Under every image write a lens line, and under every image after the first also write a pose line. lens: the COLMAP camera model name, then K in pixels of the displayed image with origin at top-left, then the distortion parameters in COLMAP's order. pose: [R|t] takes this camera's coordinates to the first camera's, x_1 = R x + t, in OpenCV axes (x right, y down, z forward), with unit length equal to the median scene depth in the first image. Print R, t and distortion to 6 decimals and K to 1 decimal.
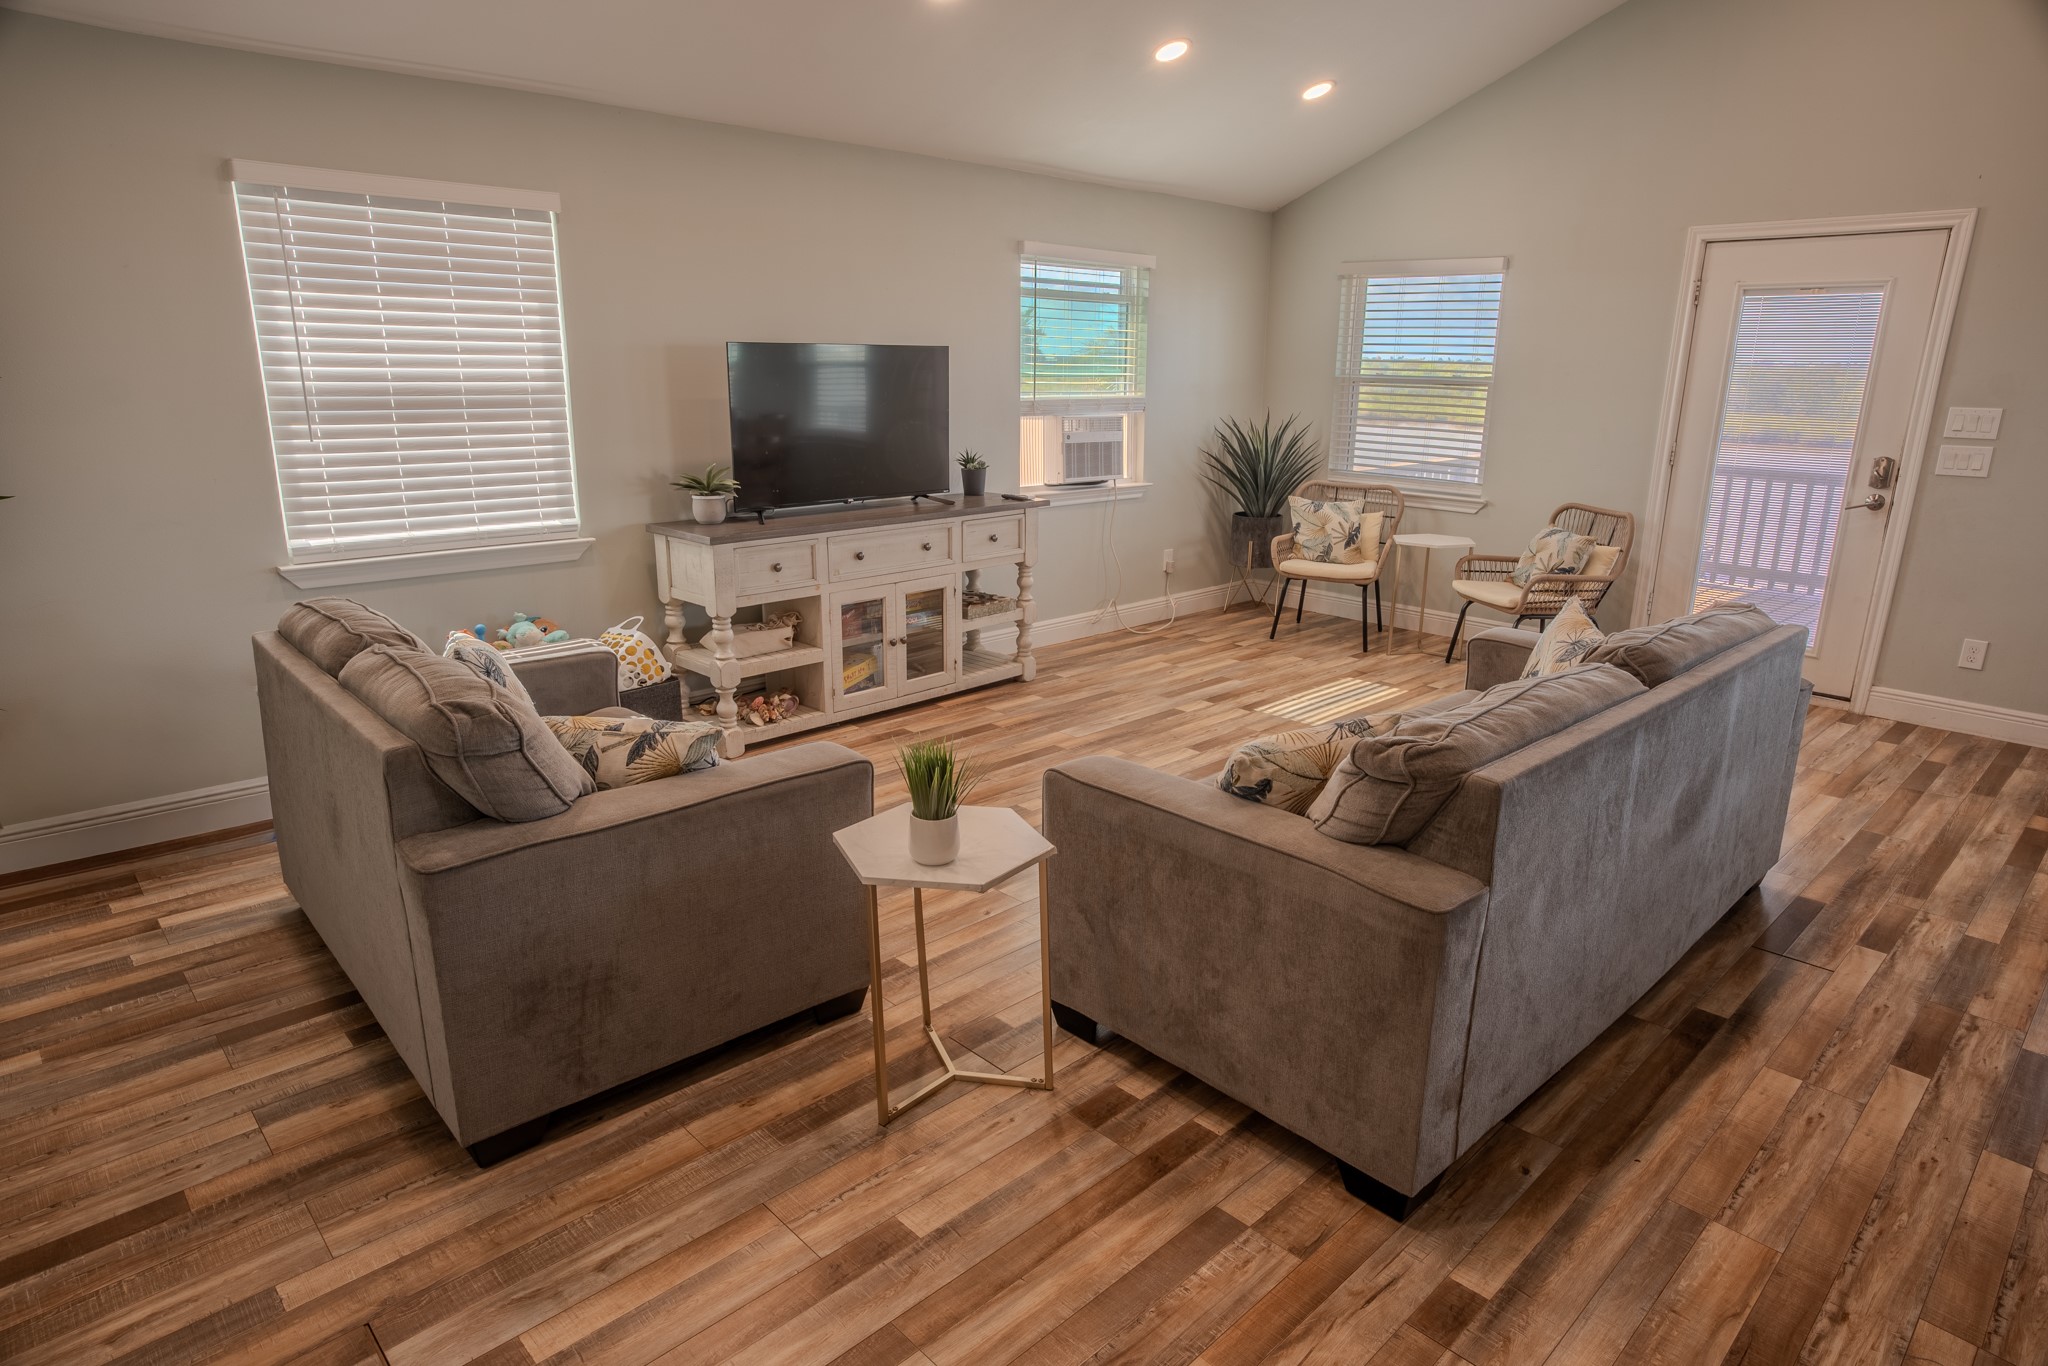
lens RADIAL K [[1168.9, 0, 1026.5], [0, 1168.9, 667.7], [0, 0, 1]] dist [-0.024330, 0.014340]
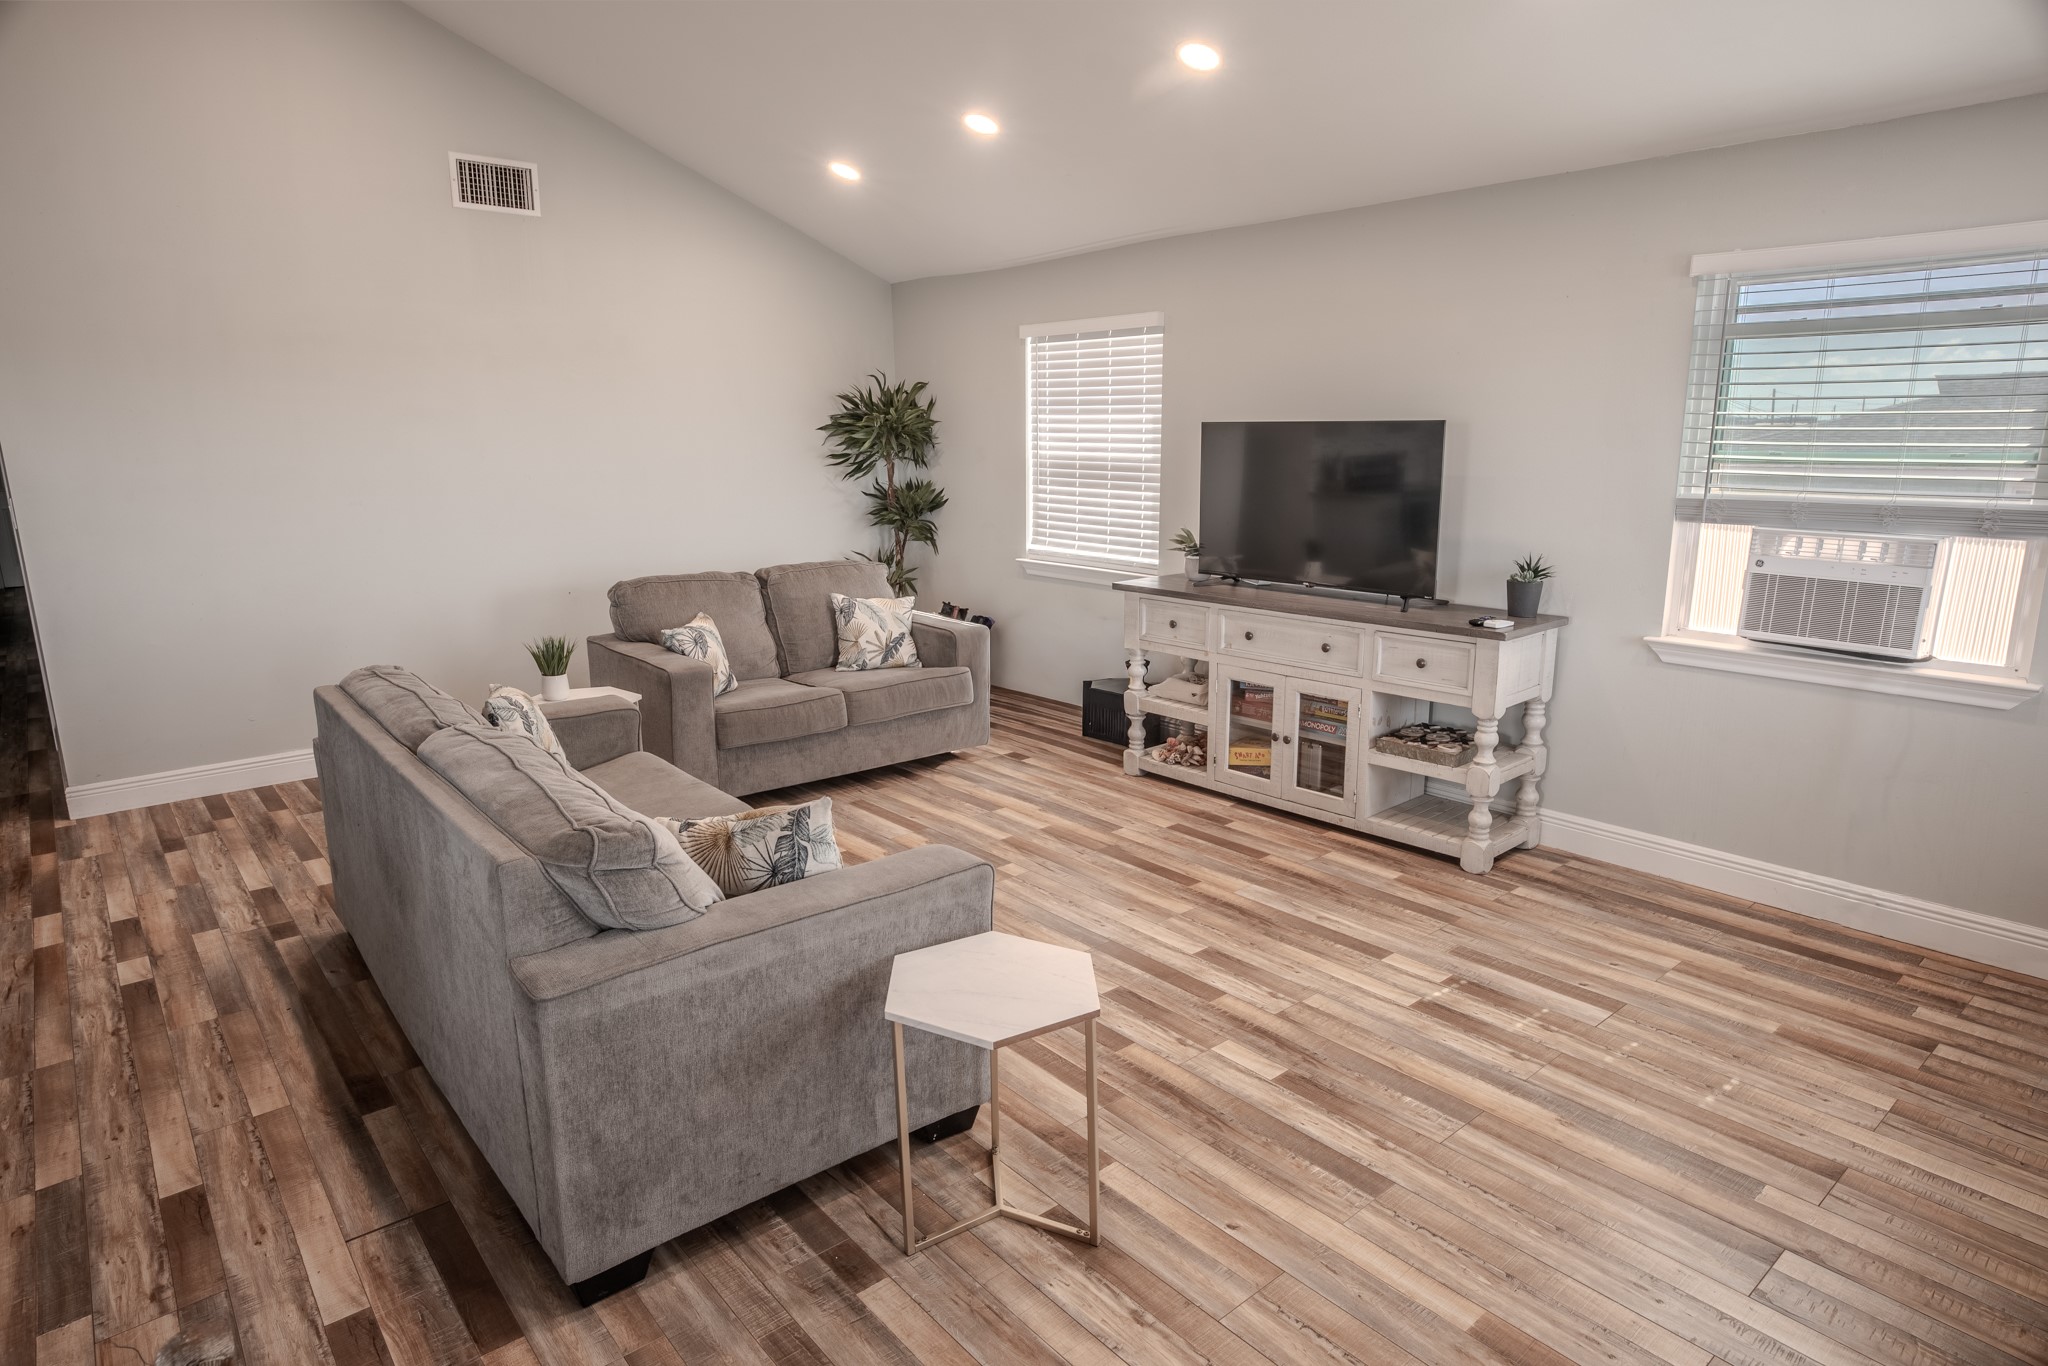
lens RADIAL K [[1168.9, 0, 1023.3], [0, 1168.9, 684.2], [0, 0, 1]] dist [-0.024330, 0.014340]
pose [[-0.062119, 0.204049, -0.976988, 0.840609], [-0.247008, 0.945284, 0.213133, -0.221371], [0.967020, 0.254564, -0.008319, 0.845347]]
